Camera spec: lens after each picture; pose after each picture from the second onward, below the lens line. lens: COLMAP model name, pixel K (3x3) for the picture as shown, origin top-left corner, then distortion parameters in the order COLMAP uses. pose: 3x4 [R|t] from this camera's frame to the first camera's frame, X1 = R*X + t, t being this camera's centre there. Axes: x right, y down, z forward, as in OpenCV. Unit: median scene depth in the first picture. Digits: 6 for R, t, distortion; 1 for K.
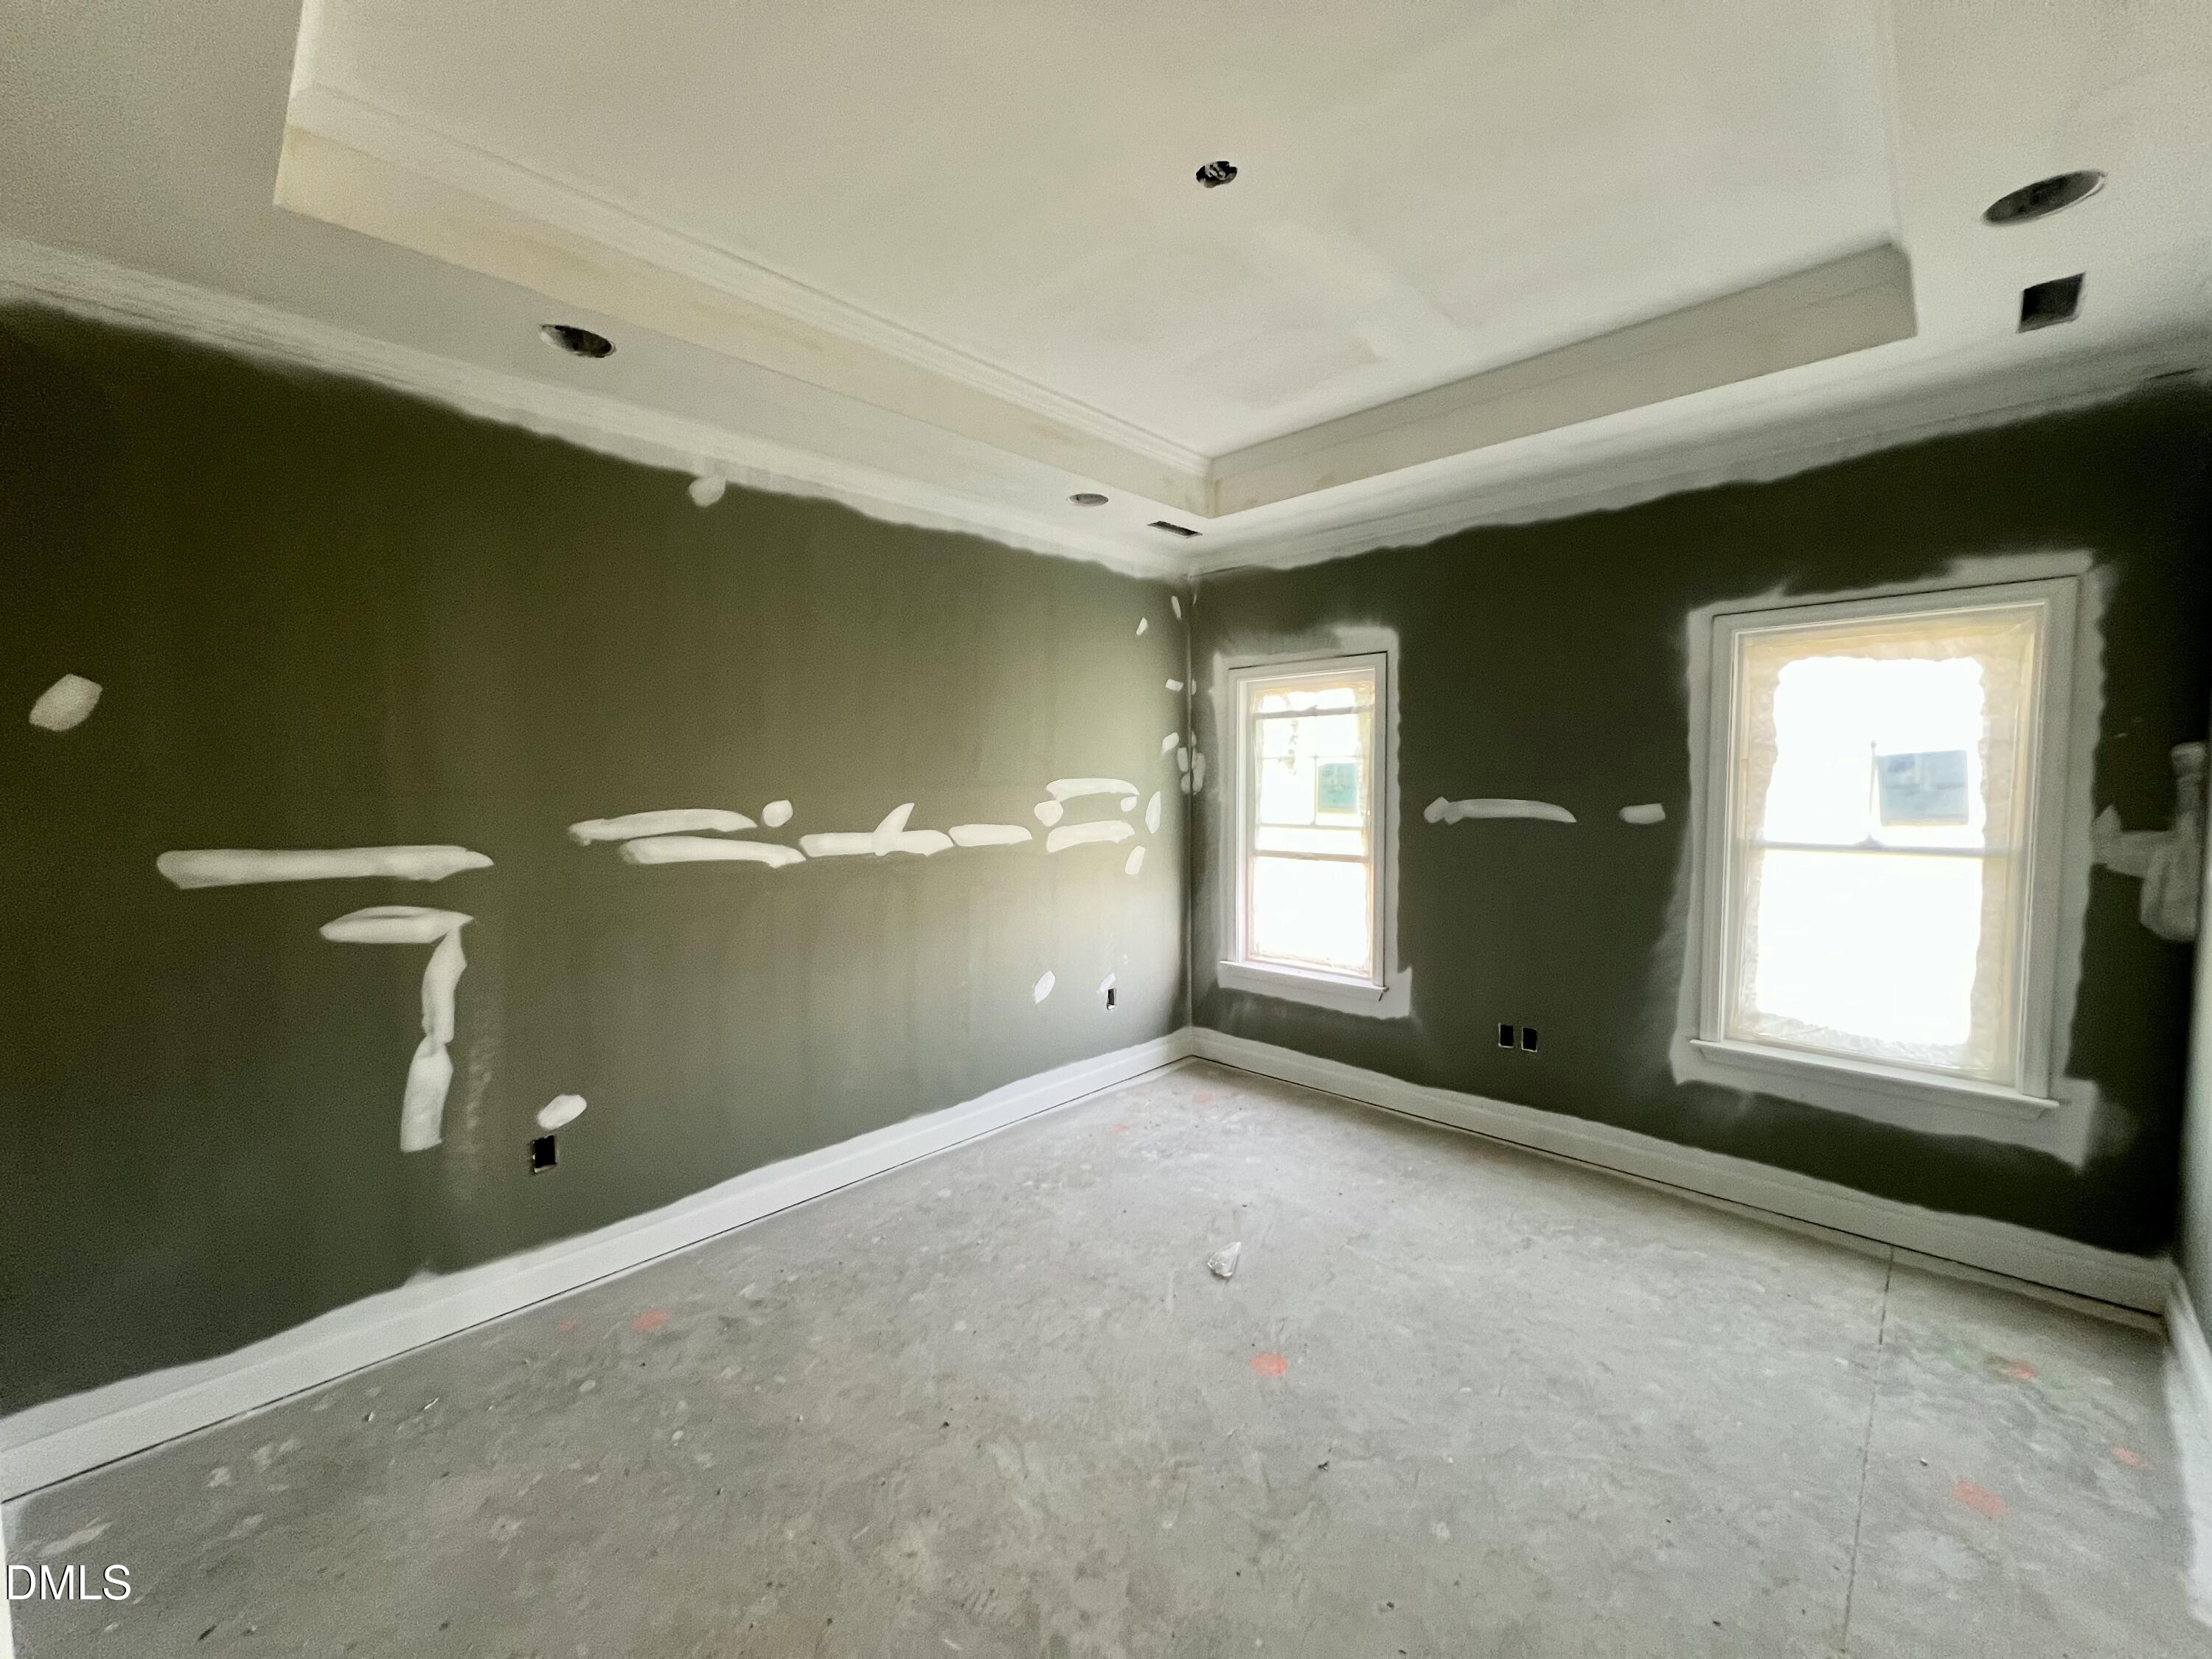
lens RADIAL K [[880.5, 0, 1104.7], [0, 880.5, 831.9], [0, 0, 1]] dist [-0.001592, 0.000260]
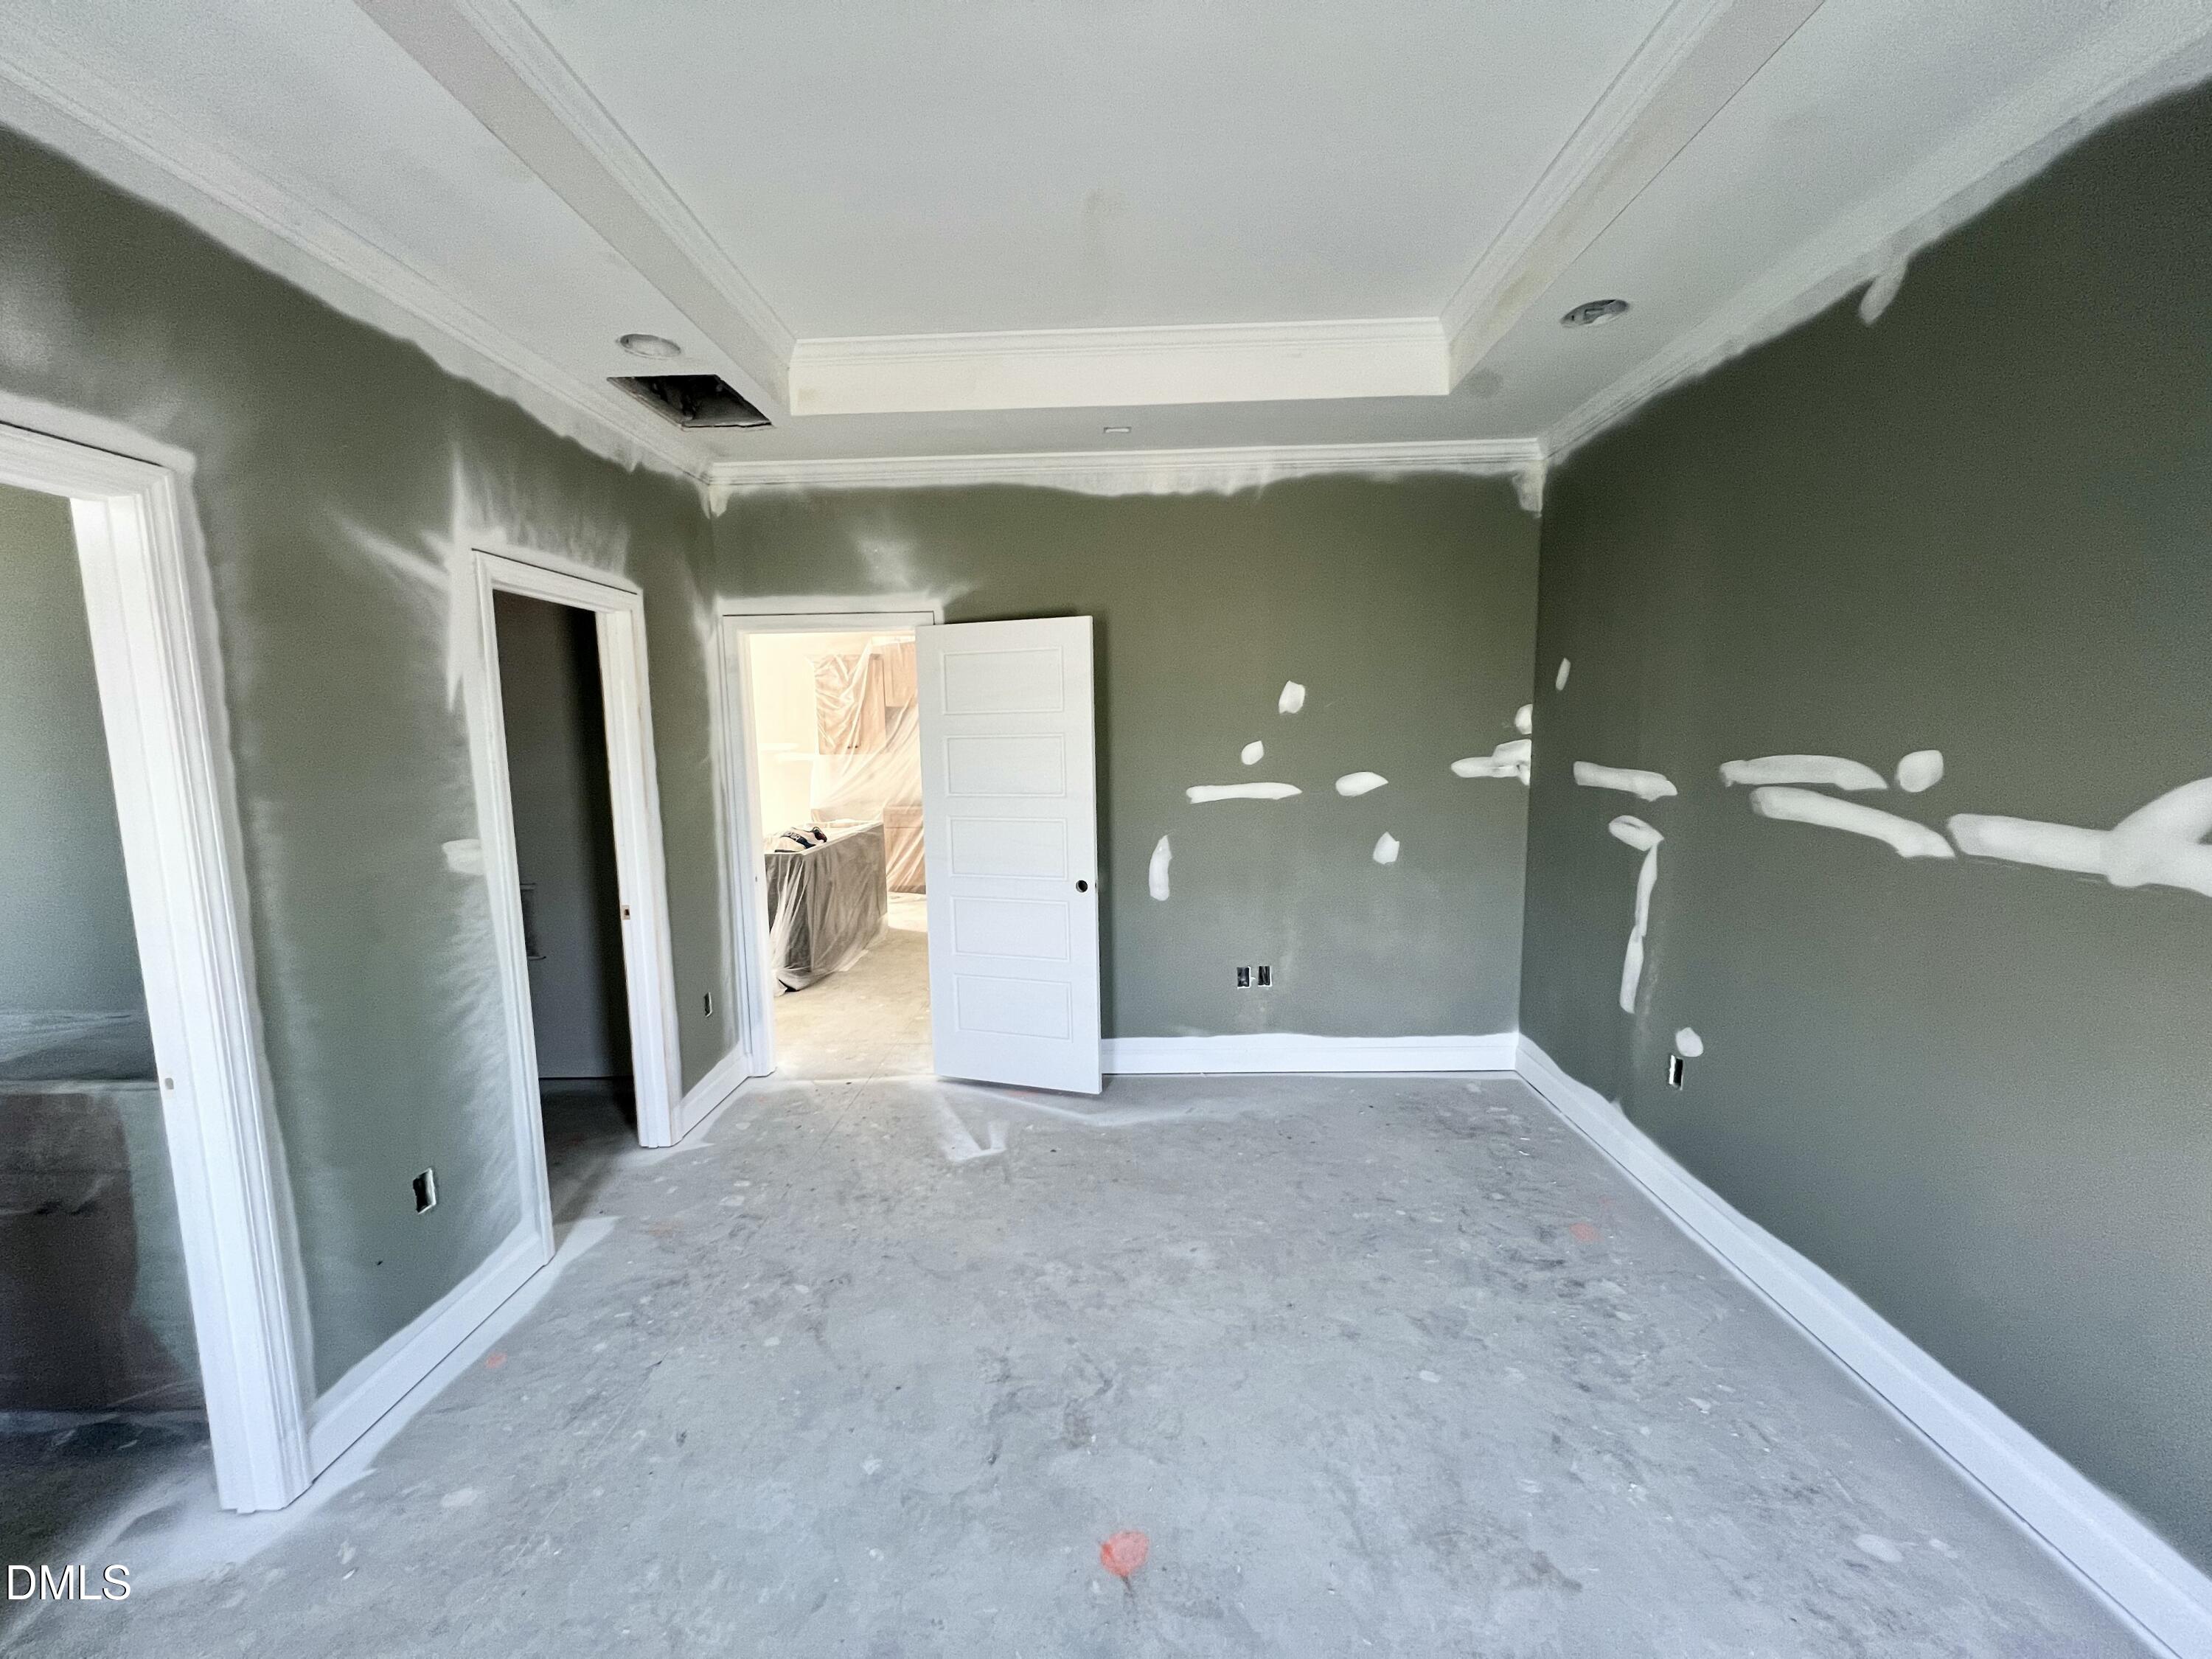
lens RADIAL K [[880.5, 0, 1104.7], [0, 880.5, 831.9], [0, 0, 1]] dist [-0.001592, 0.000260]
pose [[-0.738982, 0.100660, -0.666163, 0.545372], [-0.017691, 0.985536, 0.168542, -0.085480], [0.673493, 0.136335, -0.726512, 1.262444]]
